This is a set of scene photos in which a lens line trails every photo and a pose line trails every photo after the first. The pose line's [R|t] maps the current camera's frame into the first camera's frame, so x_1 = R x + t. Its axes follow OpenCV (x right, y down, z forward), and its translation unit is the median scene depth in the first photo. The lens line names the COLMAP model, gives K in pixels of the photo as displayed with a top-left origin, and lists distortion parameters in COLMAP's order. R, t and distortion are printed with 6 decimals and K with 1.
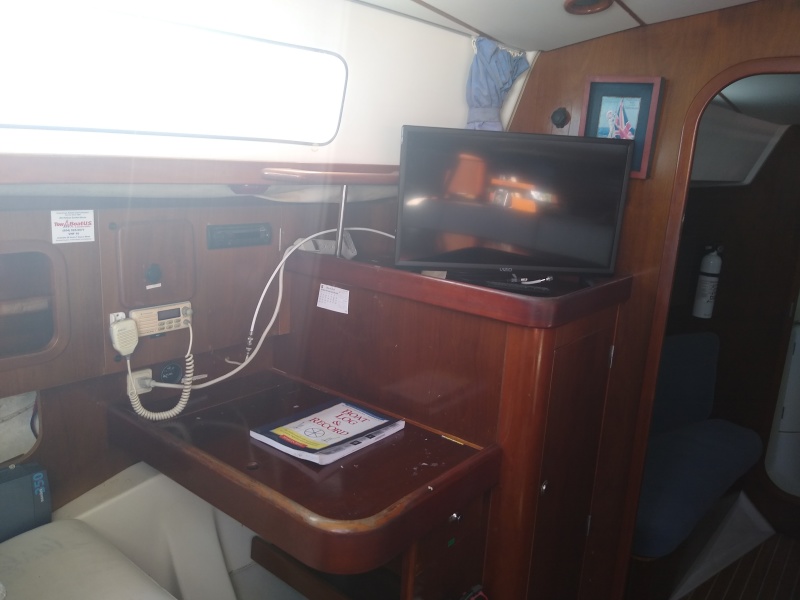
lens RADIAL K [[630.8, 0, 400.0], [0, 630.8, 300.0], [0, 0, 1]] dist [0.085882, -0.133684]
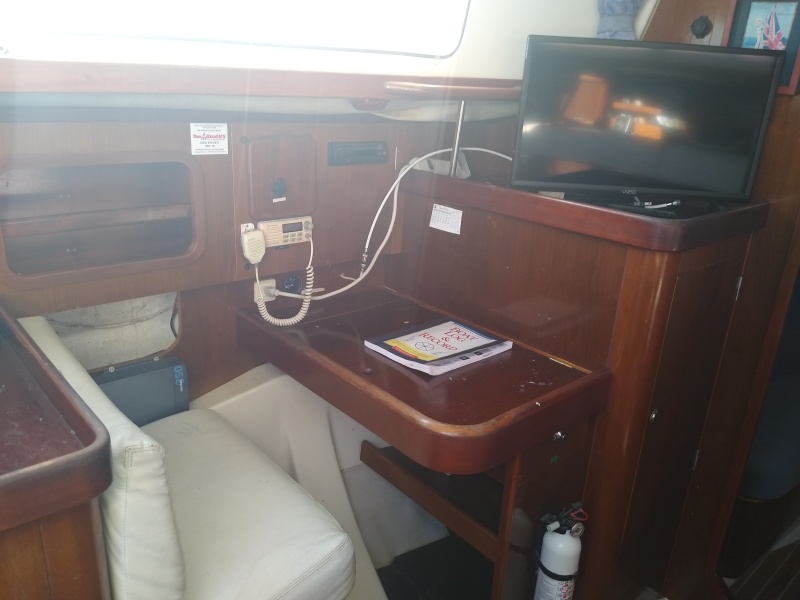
lens RADIAL K [[630.8, 0, 400.0], [0, 630.8, 300.0], [0, 0, 1]] dist [0.085882, -0.133684]
pose [[0.986741, 0.048784, -0.154796, -0.017746], [-0.032500, 0.993831, 0.106036, 0.024919], [0.159014, -0.099599, 0.982240, -0.016872]]
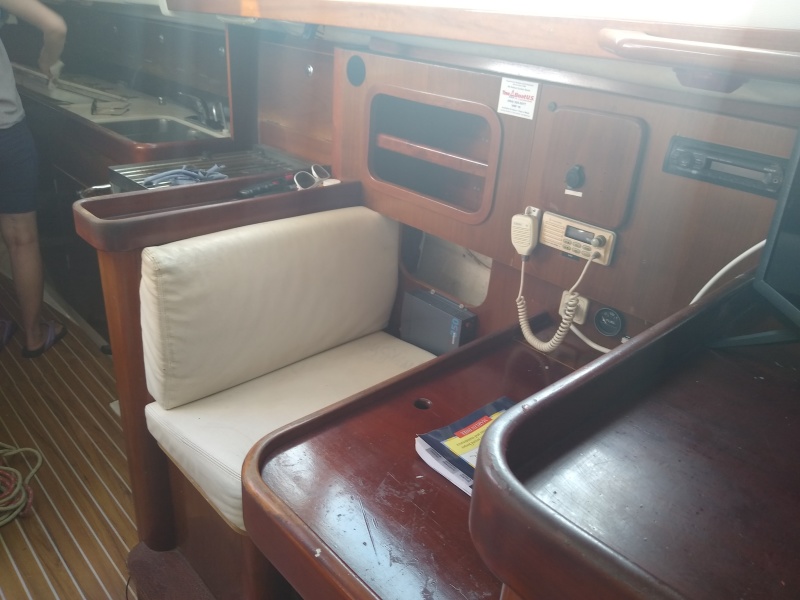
lens RADIAL K [[630.8, 0, 400.0], [0, 630.8, 300.0], [0, 0, 1]] dist [0.085882, -0.133684]
pose [[-0.123243, 0.364421, -0.923043, 0.423102], [-0.300784, 0.872664, 0.384691, -0.143426], [0.945696, 0.325047, 0.002062, 0.811335]]
